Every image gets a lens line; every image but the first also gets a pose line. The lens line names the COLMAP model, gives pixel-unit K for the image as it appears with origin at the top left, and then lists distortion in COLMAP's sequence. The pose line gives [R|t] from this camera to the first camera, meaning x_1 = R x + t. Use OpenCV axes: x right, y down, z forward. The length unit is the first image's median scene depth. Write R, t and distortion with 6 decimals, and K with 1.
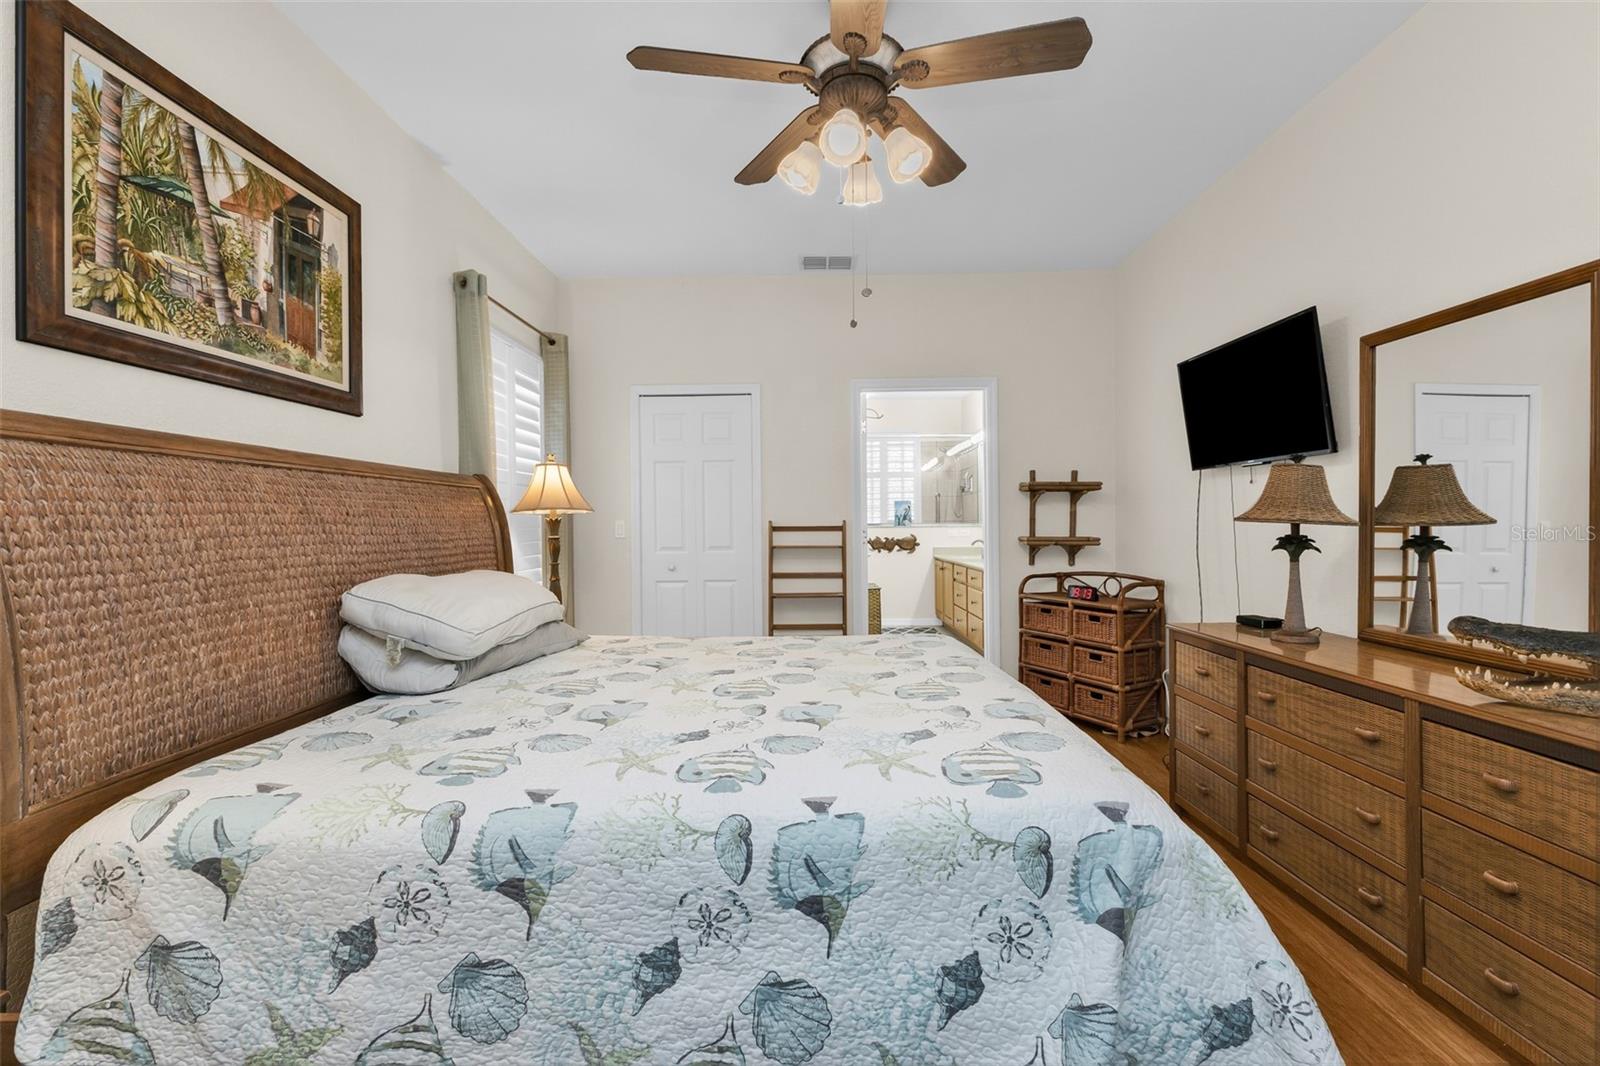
lens RADIAL K [[711.3, 0, 821.3], [0, 711.3, 522.4], [0, 0, 1]] dist [0.019073, -0.003172]
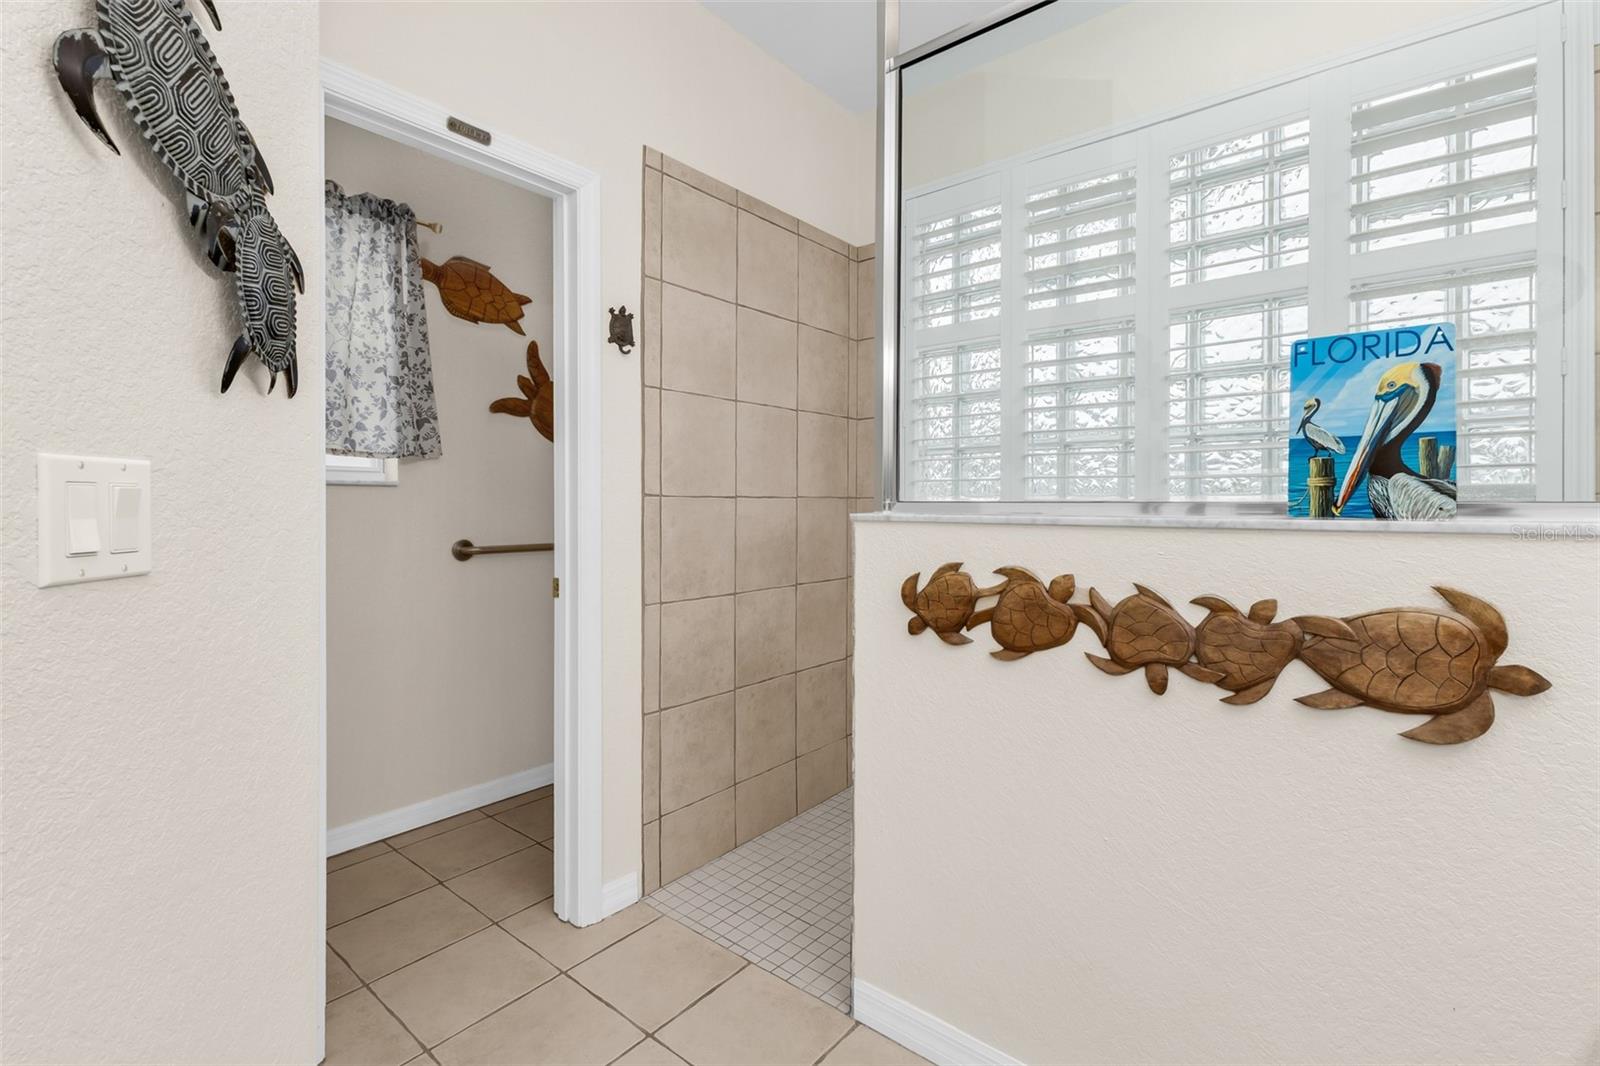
lens RADIAL K [[711.3, 0, 787.7], [0, 711.3, 515.7], [0, 0, 1]] dist [0.019073, -0.003172]
pose [[0.758708, 0.016523, -0.651221, 0.473170], [-0.001744, 0.999726, 0.023334, 0.005265], [0.651428, -0.016568, 0.758529, 3.273118]]
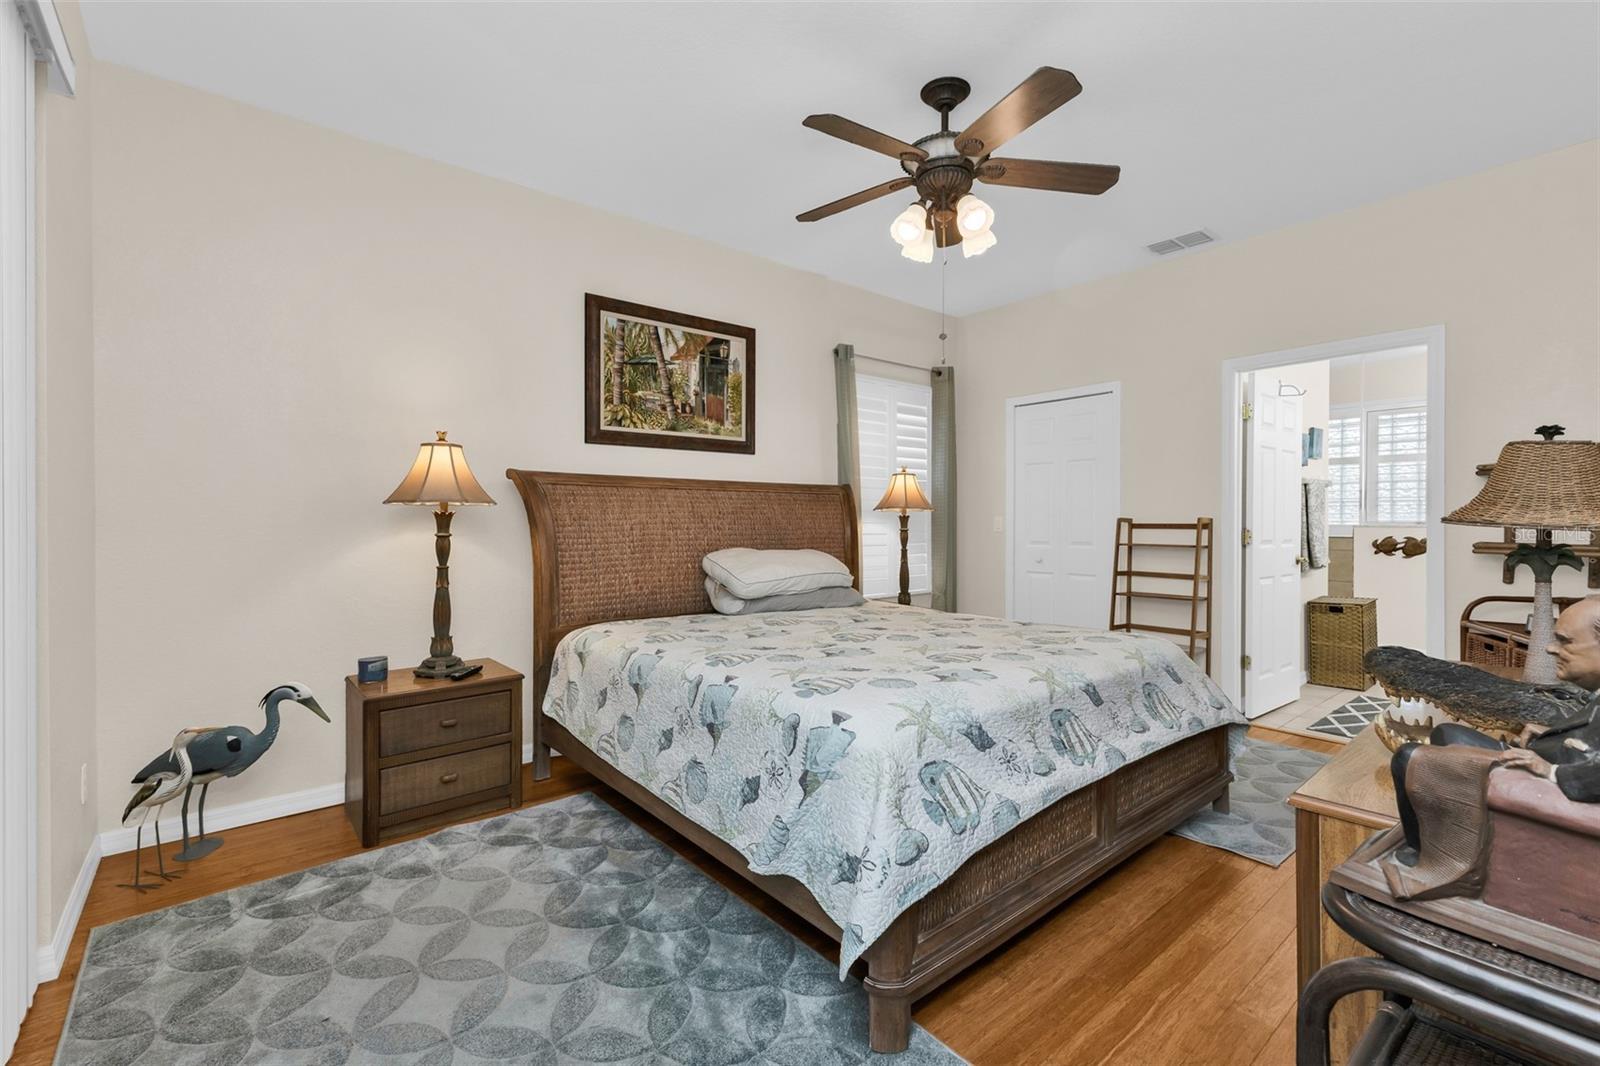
lens RADIAL K [[711.3, 0, 779.3], [0, 711.3, 524.3], [0, 0, 1]] dist [0.019073, -0.003172]
pose [[0.626628, 0.012614, -0.779216, 0.890920], [-0.005027, 0.999914, 0.012144, -0.006045], [0.779302, -0.003692, 0.626638, -0.006181]]
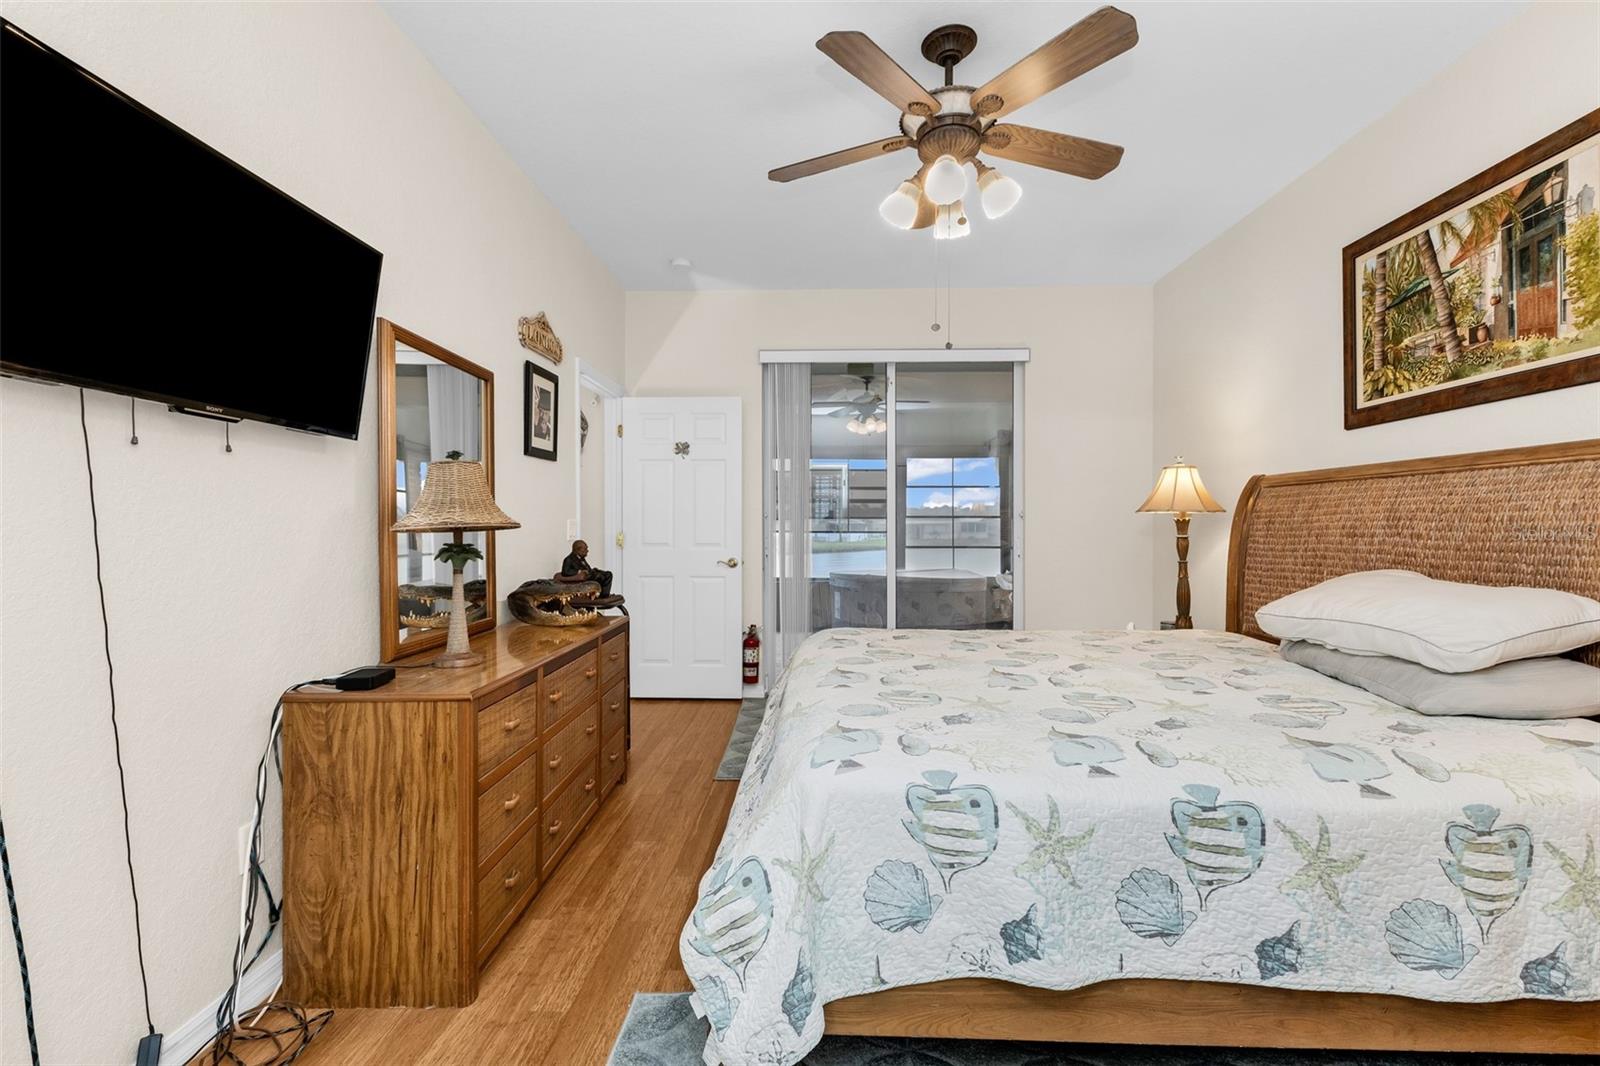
lens RADIAL K [[711.3, 0, 813.4], [0, 711.3, 527.0], [0, 0, 1]] dist [0.019073, -0.003172]
pose [[-0.999570, 0.011606, 0.026909, 0.245872], [0.011520, 0.999928, -0.003325, 0.005810], [-0.026946, -0.003013, -0.999632, 2.250341]]
